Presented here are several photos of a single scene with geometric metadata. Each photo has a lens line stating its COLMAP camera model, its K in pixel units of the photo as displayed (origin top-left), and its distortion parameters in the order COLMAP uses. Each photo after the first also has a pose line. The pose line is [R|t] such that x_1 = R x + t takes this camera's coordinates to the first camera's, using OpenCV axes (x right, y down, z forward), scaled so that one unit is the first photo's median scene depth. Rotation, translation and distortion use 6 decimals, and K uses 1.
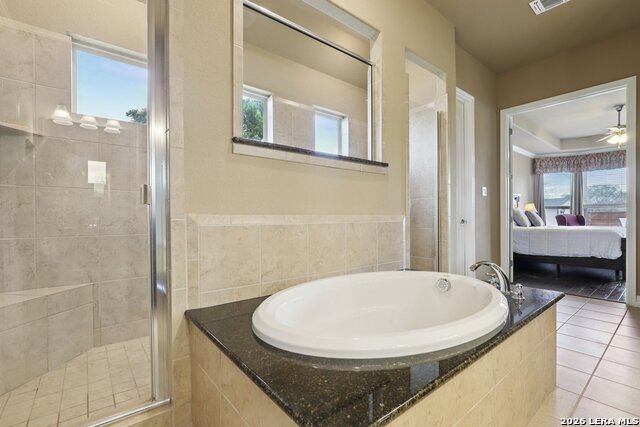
lens RADIAL K [[299.6, 0, 320.0], [0, 299.6, 213.5], [0, 0, 1]] dist [-0.004401, -0.000905]
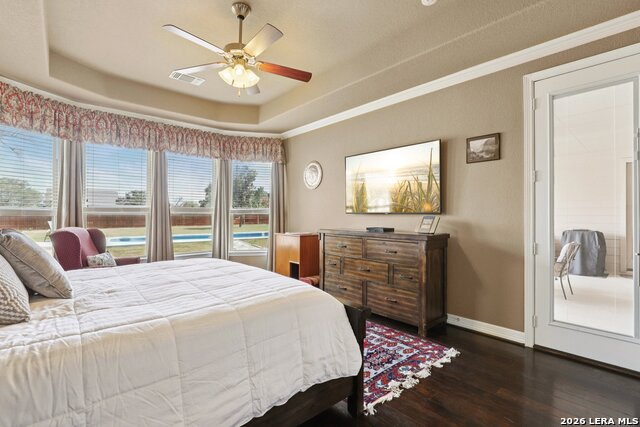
lens RADIAL K [[299.6, 0, 320.0], [0, 299.6, 213.5], [0, 0, 1]] dist [-0.004401, -0.000905]
pose [[-0.038254, 0.005432, 0.999253, 0.369538], [-0.011657, 0.999915, -0.005882, -0.023411], [-0.999200, -0.011874, -0.038187, 0.622275]]
